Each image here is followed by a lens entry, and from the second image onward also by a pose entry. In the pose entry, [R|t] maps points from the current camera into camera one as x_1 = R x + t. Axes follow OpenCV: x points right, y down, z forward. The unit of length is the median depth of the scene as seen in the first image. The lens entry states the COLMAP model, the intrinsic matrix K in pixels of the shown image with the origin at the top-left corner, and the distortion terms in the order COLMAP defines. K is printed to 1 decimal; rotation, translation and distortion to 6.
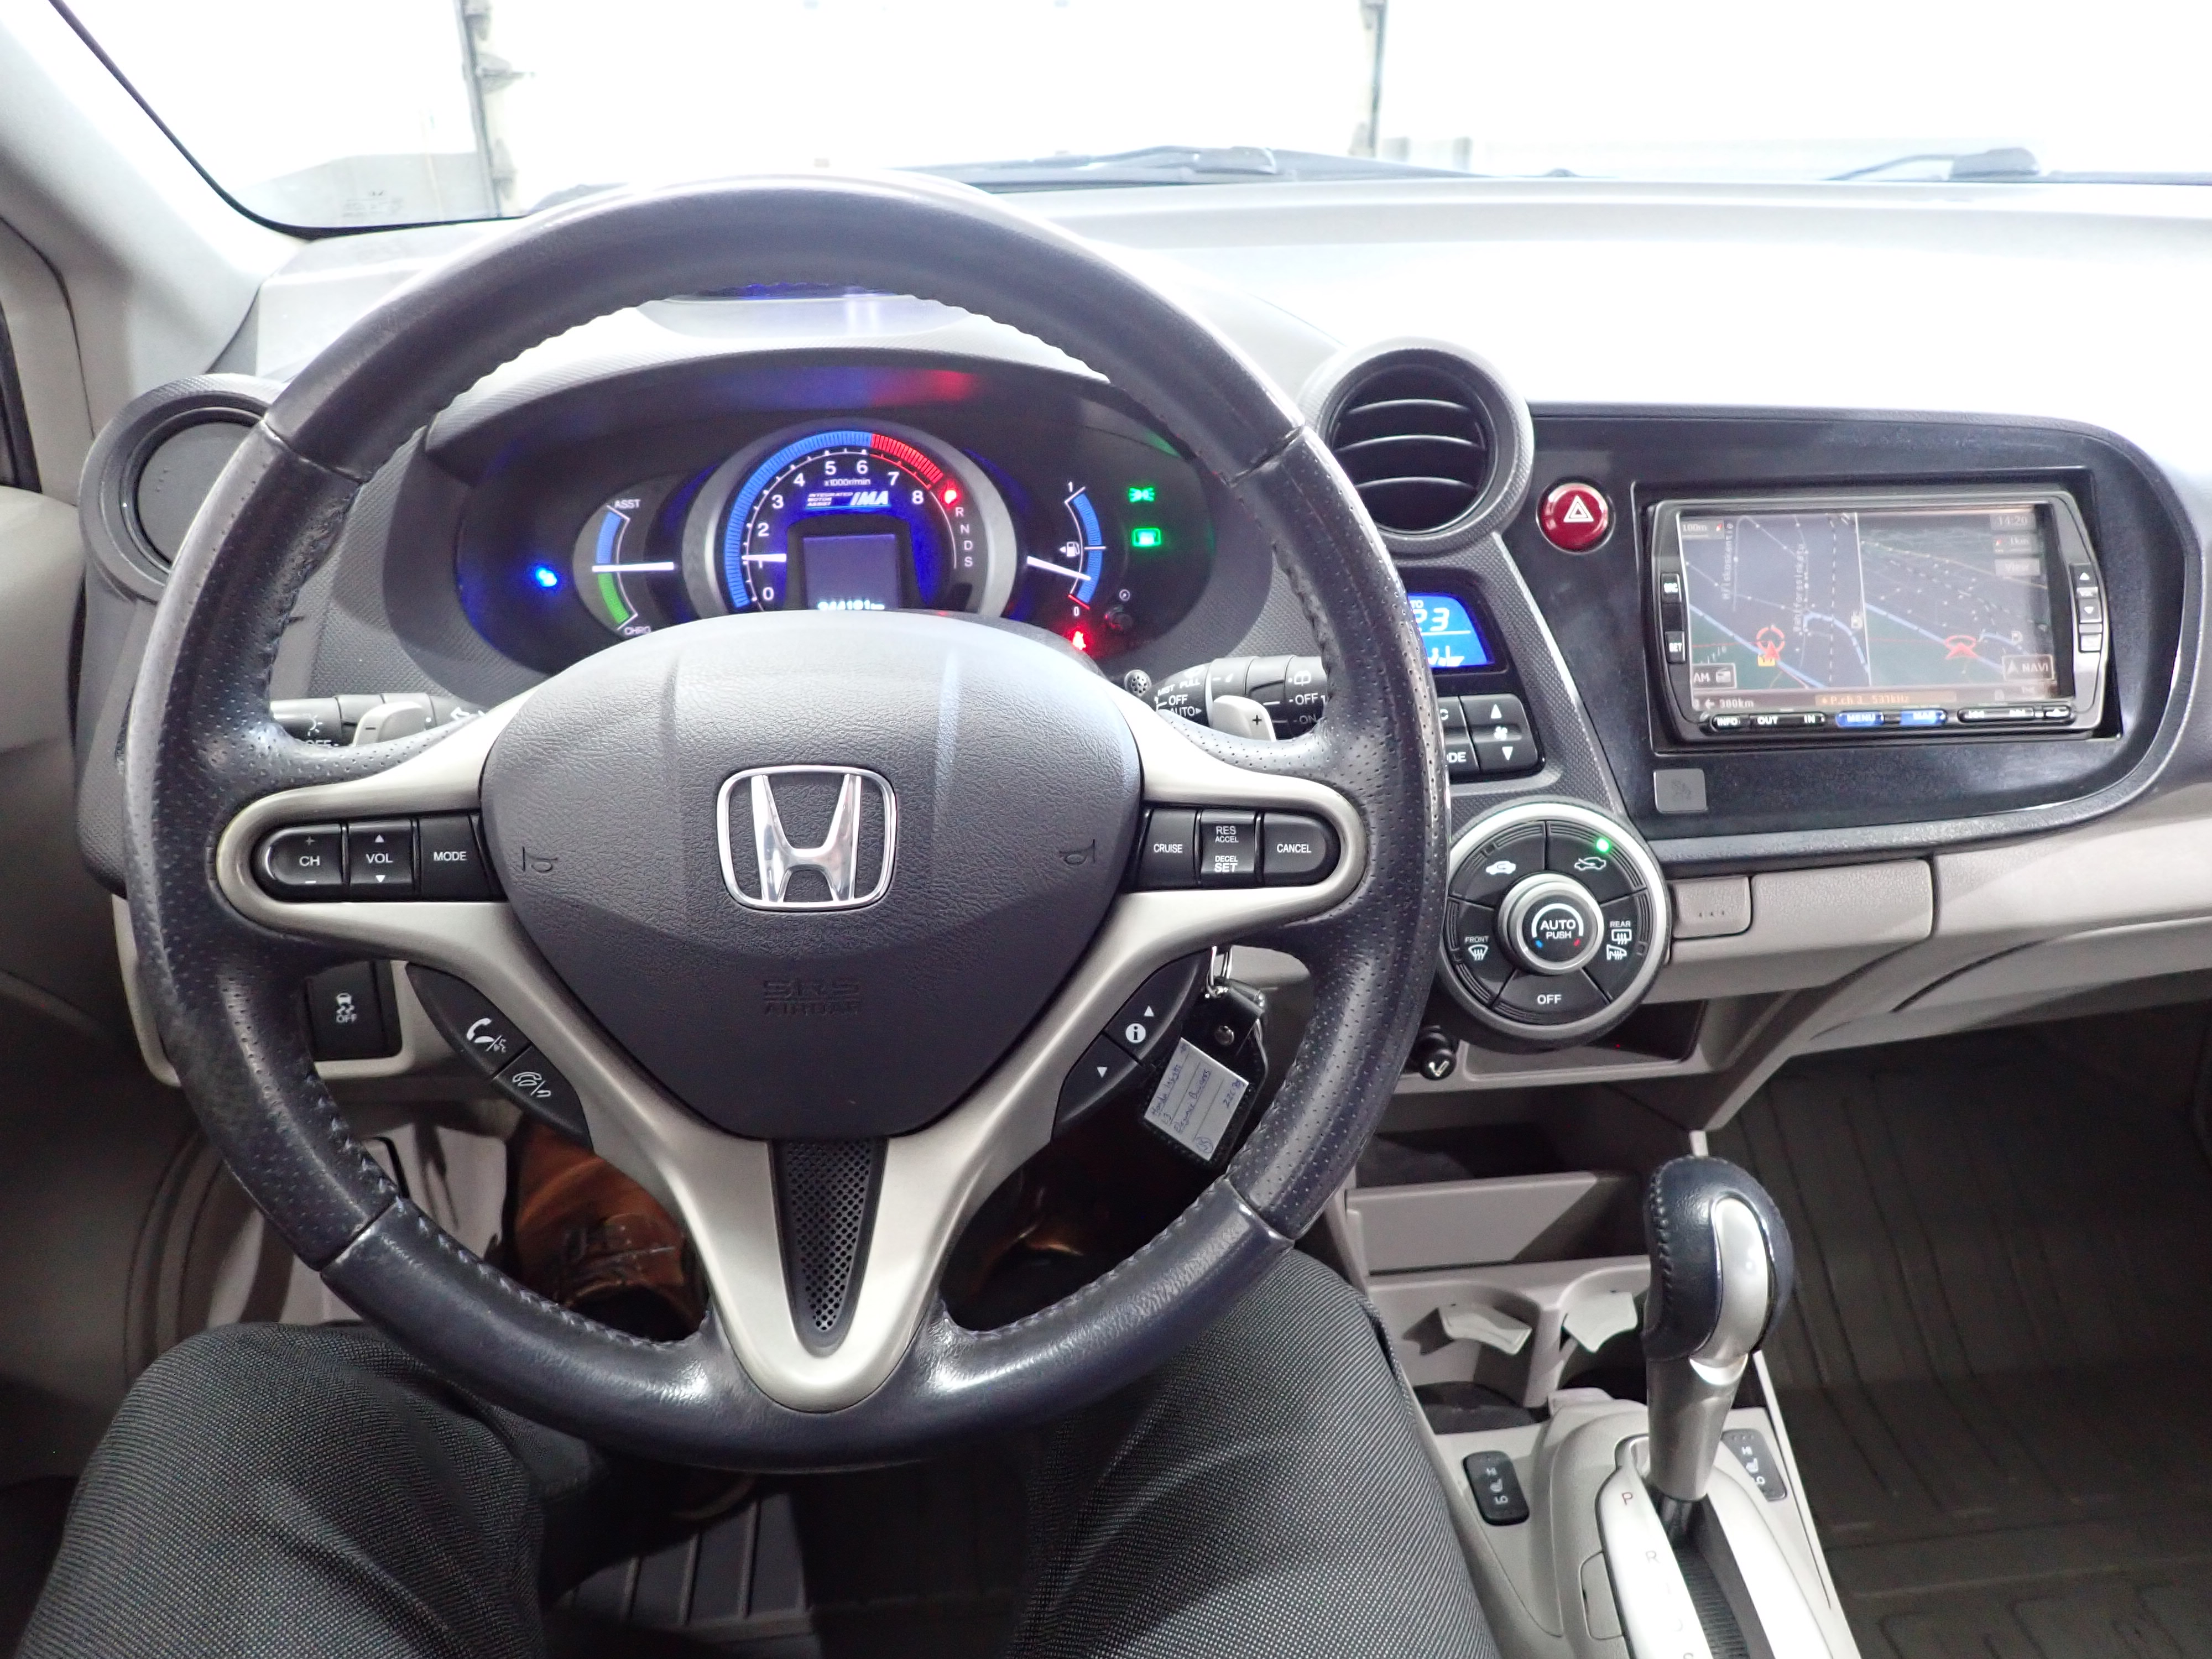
lens RADIAL K [[1621.8, 0, 1093.3], [0, 1621.8, 816.1], [0, 0, 1]] dist [0.001964, -0.009943]
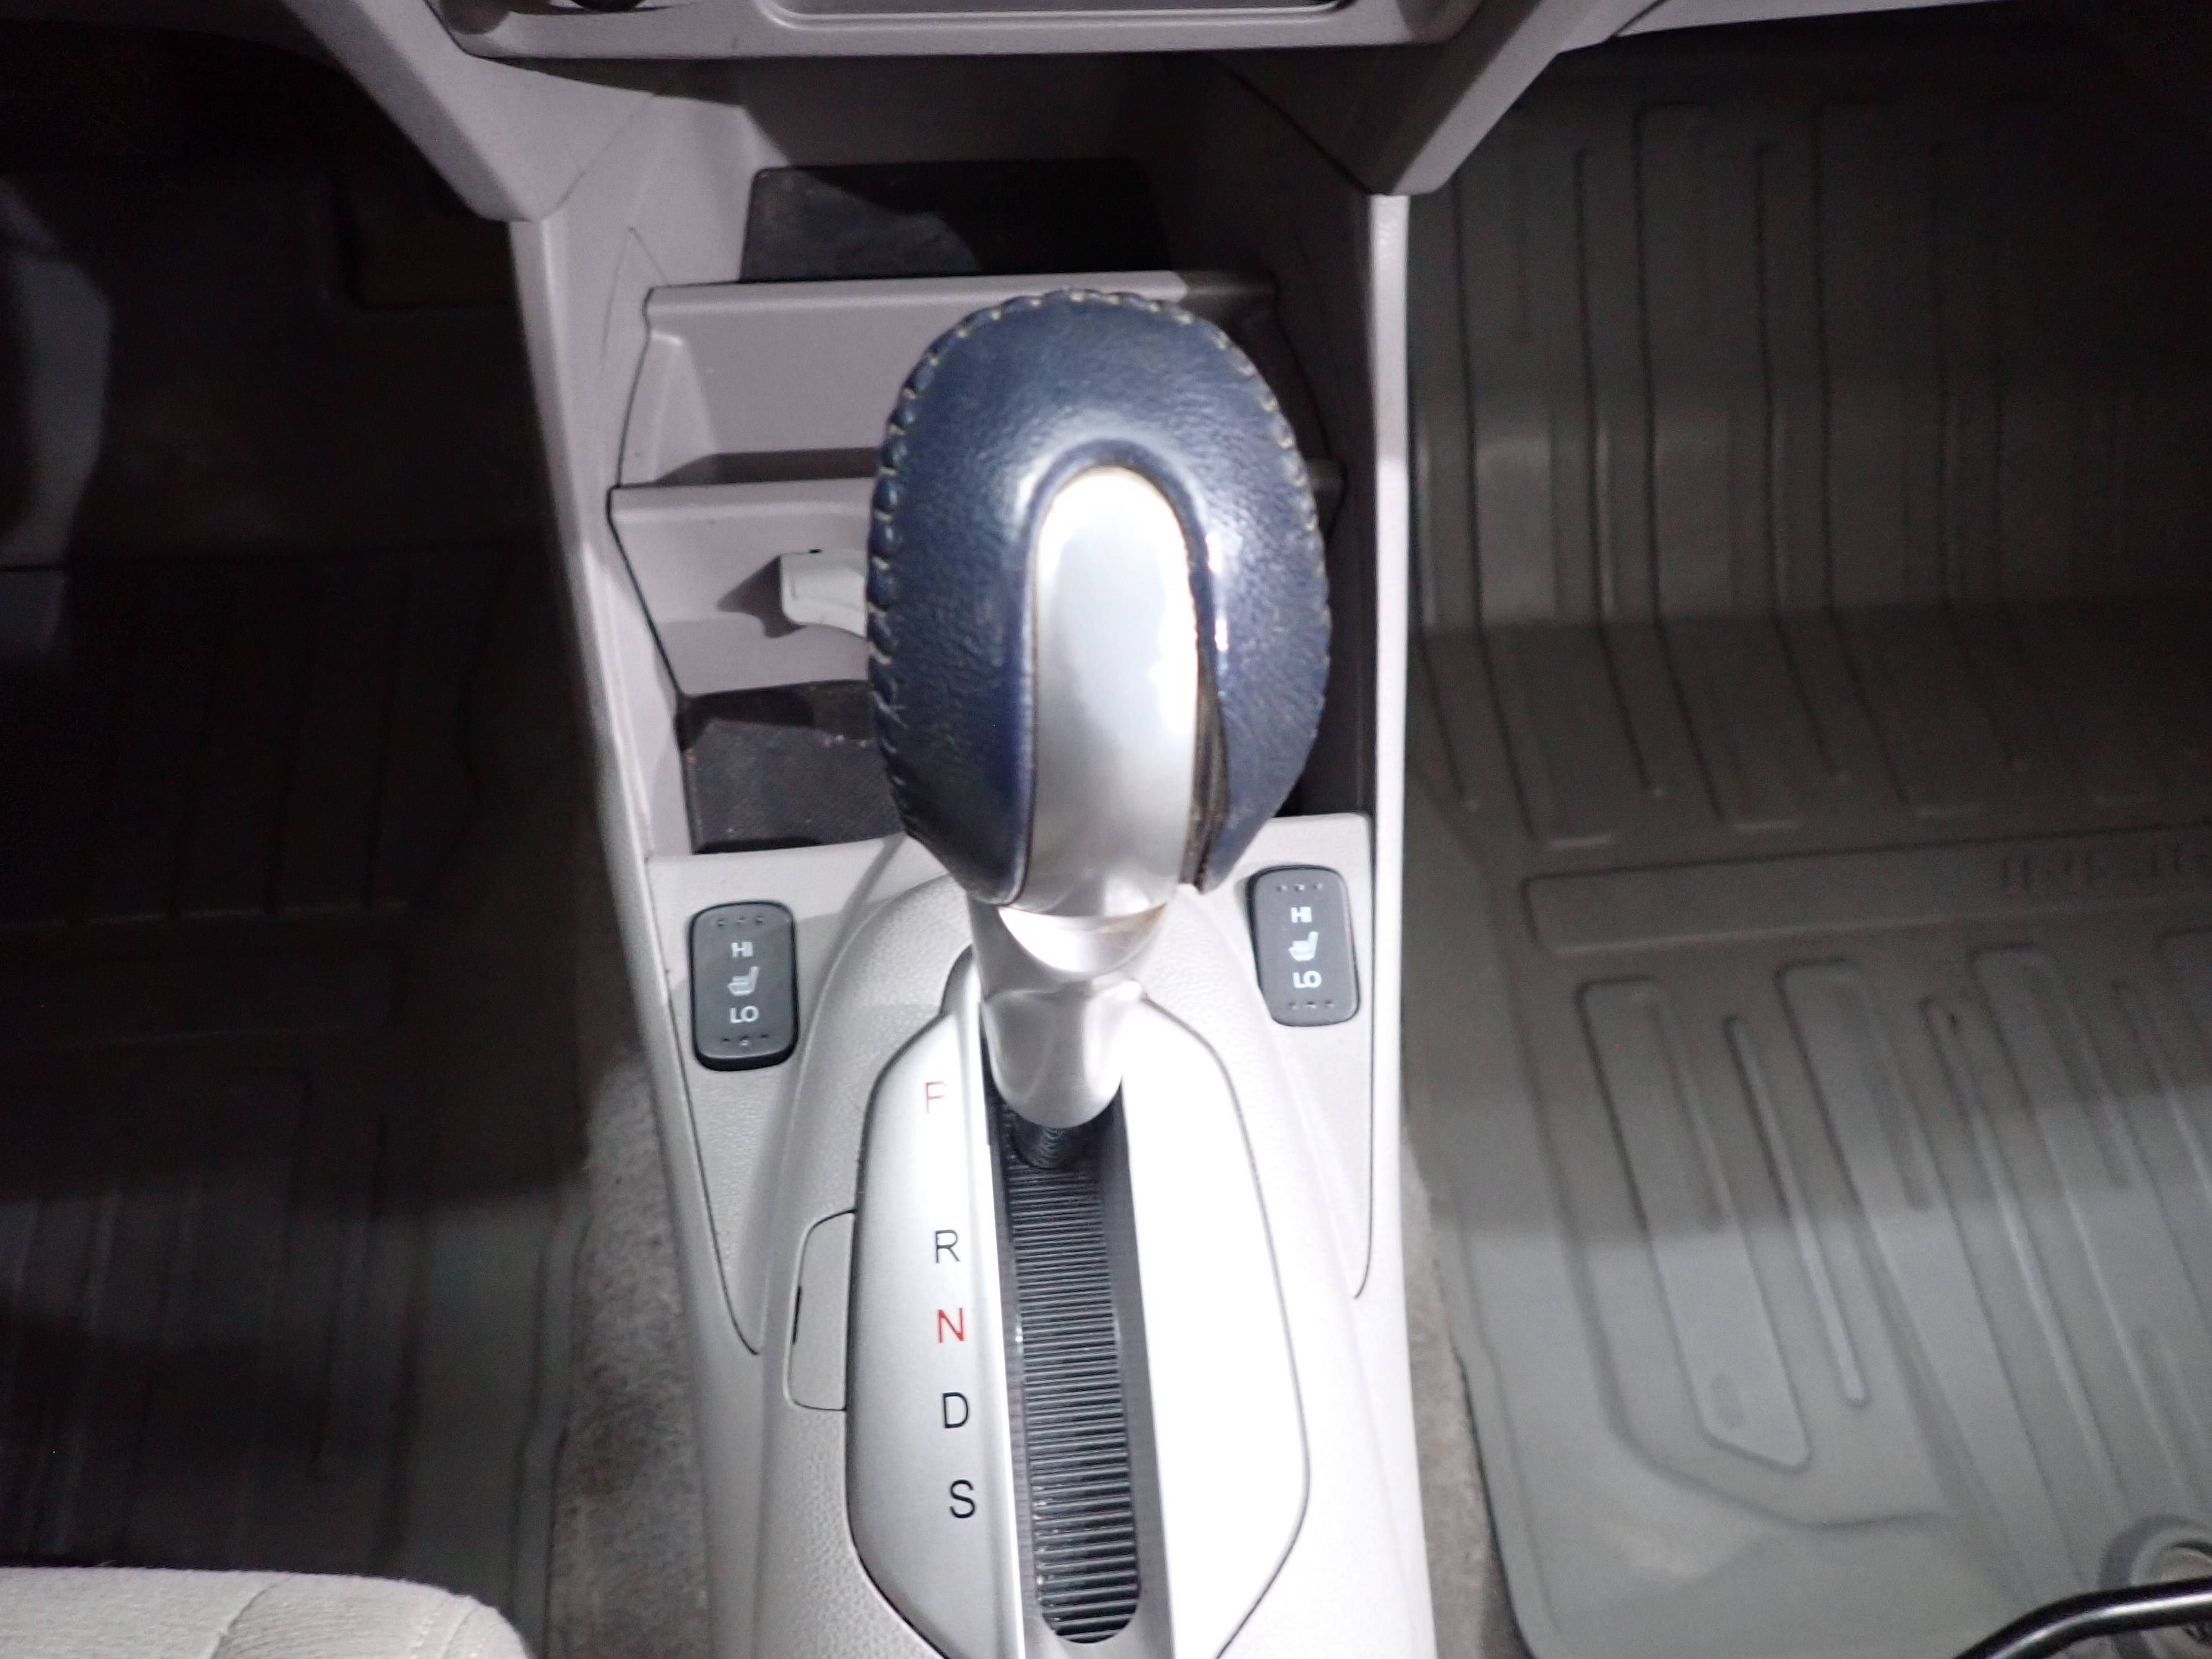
lens RADIAL K [[1621.8, 0, 1110.7], [0, 1621.8, 830.0], [0, 0, 1]] dist [0.001964, -0.009943]
pose [[0.997613, 0.021139, 0.065739, 0.358319], [-0.053888, 0.833616, 0.549709, 0.130700], [-0.043181, -0.551939, 0.832766, 0.706554]]
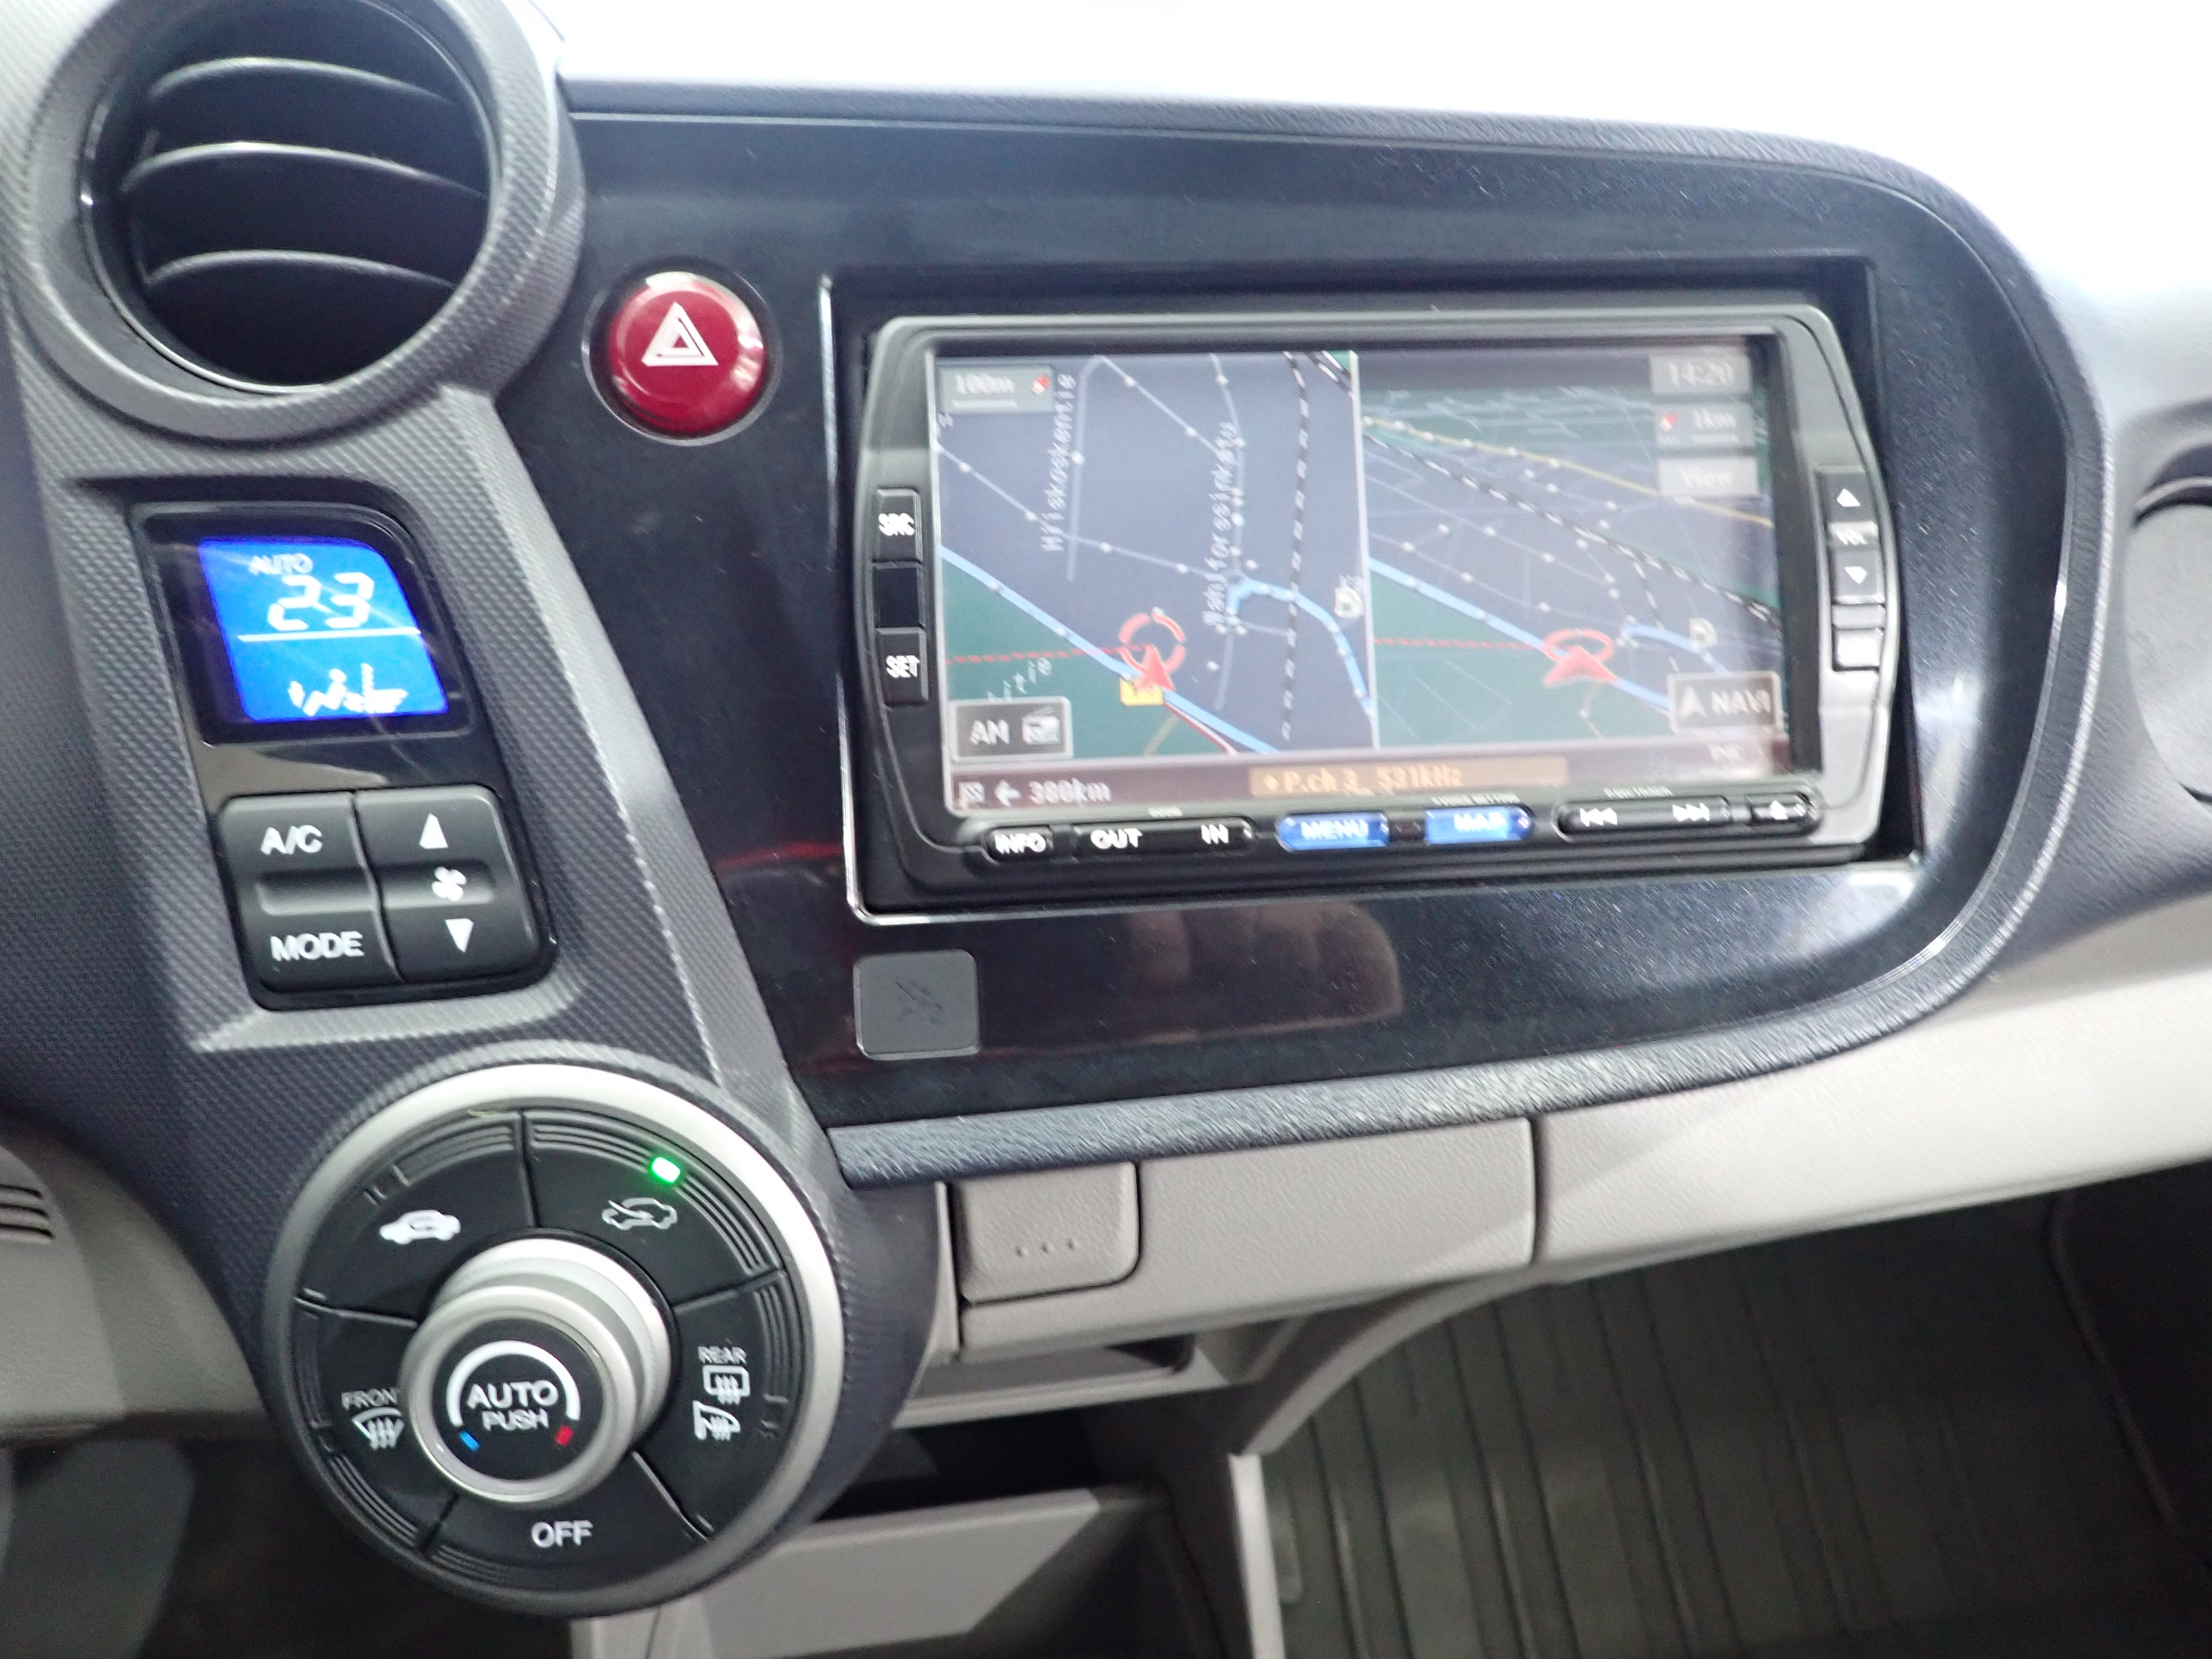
lens RADIAL K [[1621.8, 0, 1090.9], [0, 1621.8, 827.6], [0, 0, 1]] dist [0.001964, -0.009943]
pose [[0.997774, -0.012262, 0.065550, 0.372831], [0.008888, 0.998632, 0.051531, -0.082025], [-0.066092, -0.050833, 0.996518, 0.563886]]
